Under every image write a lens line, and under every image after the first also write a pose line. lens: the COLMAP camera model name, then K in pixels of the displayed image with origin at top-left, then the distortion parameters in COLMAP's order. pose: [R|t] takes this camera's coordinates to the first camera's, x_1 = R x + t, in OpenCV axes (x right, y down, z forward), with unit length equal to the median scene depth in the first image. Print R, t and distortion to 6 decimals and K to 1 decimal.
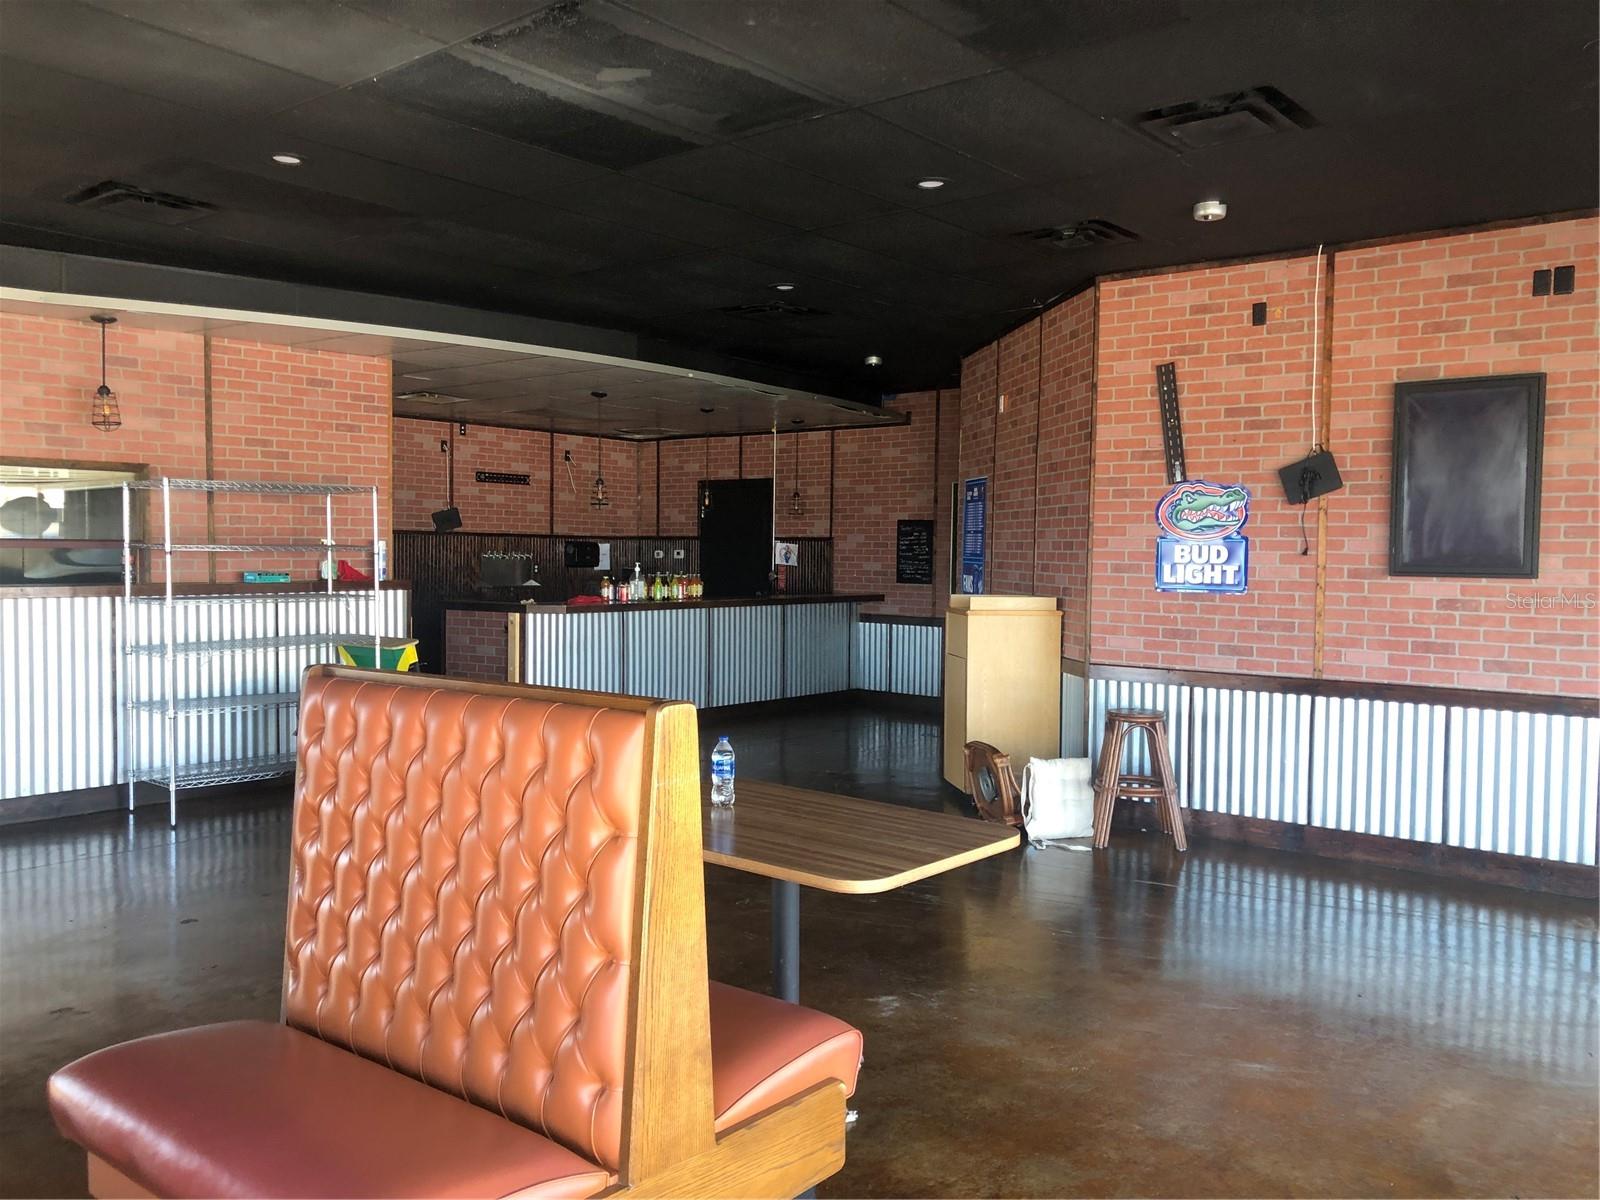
lens RADIAL K [[1328.1, 0, 791.3], [0, 1328.1, 602.5], [0, 0, 1]] dist [0.018380, -0.009276]
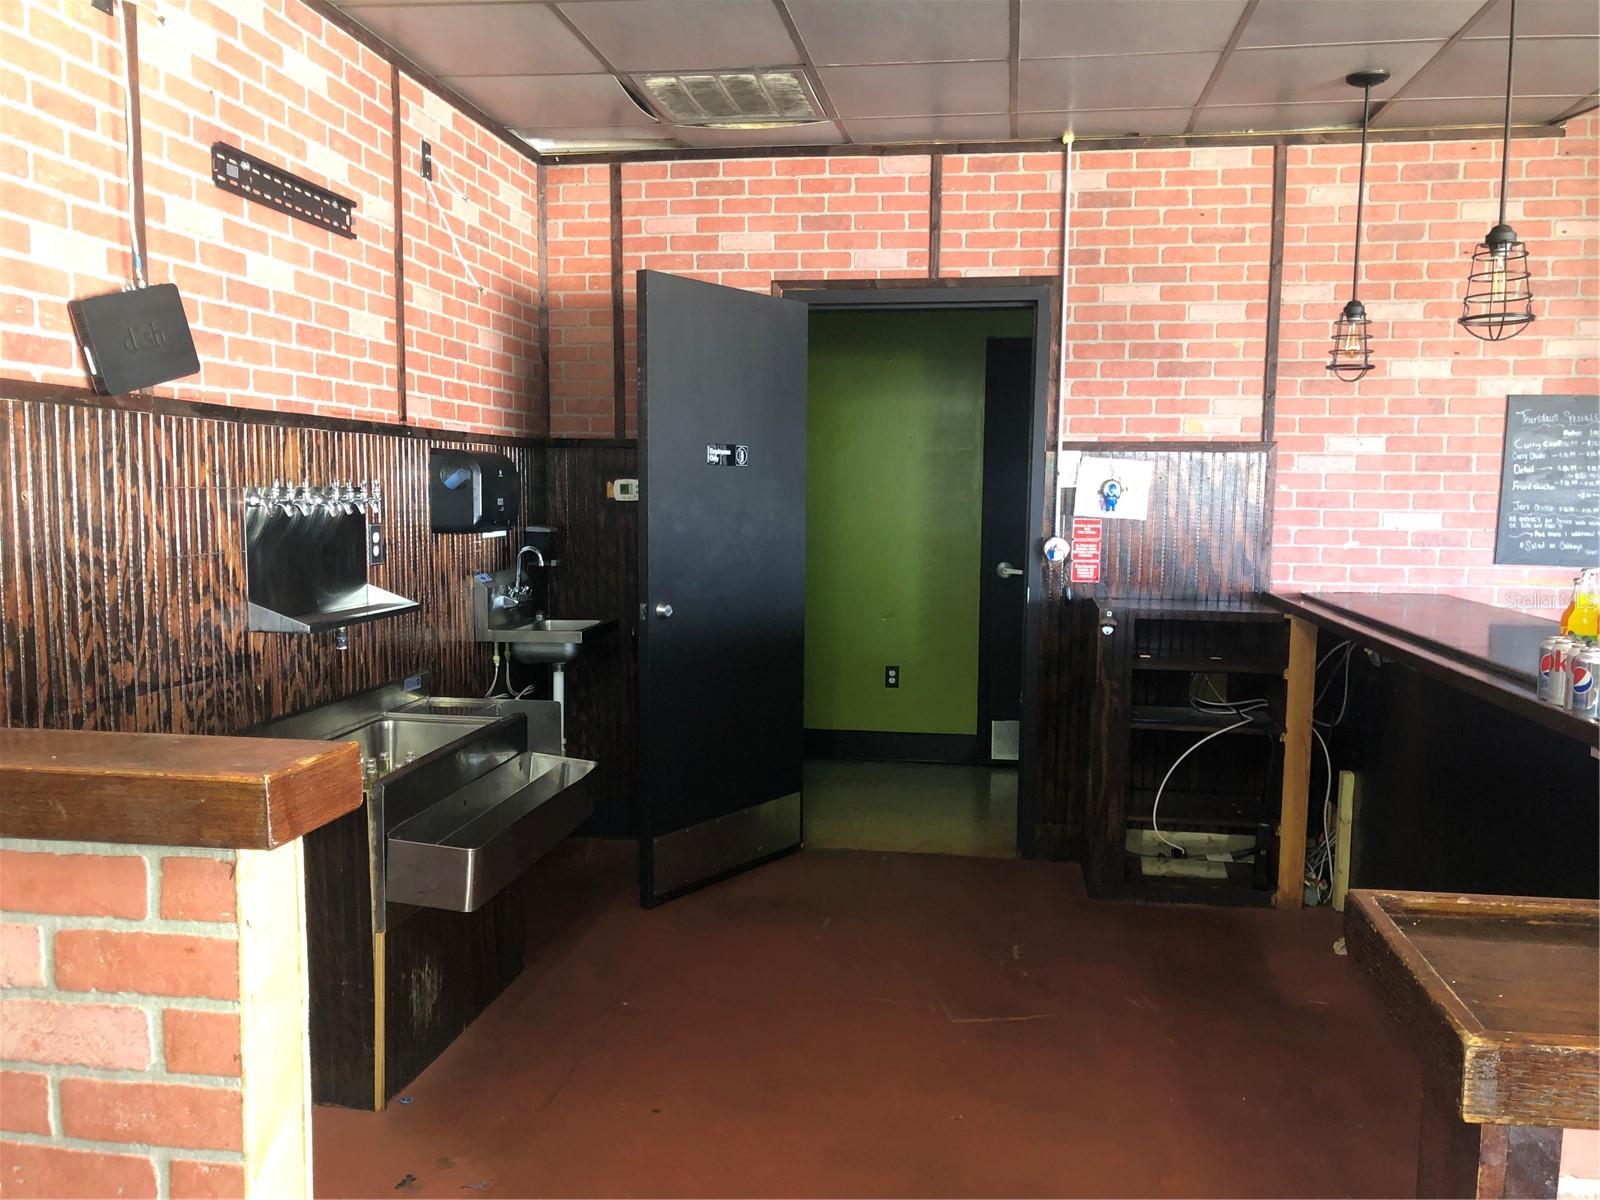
lens RADIAL K [[1328.1, 0, 788.3], [0, 1328.1, 603.8], [0, 0, 1]] dist [0.018380, -0.009276]
pose [[0.858879, -0.051501, 0.509582, -0.287662], [0.020061, 0.997551, 0.067005, -0.033154], [-0.511785, -0.047326, 0.857809, 0.783871]]
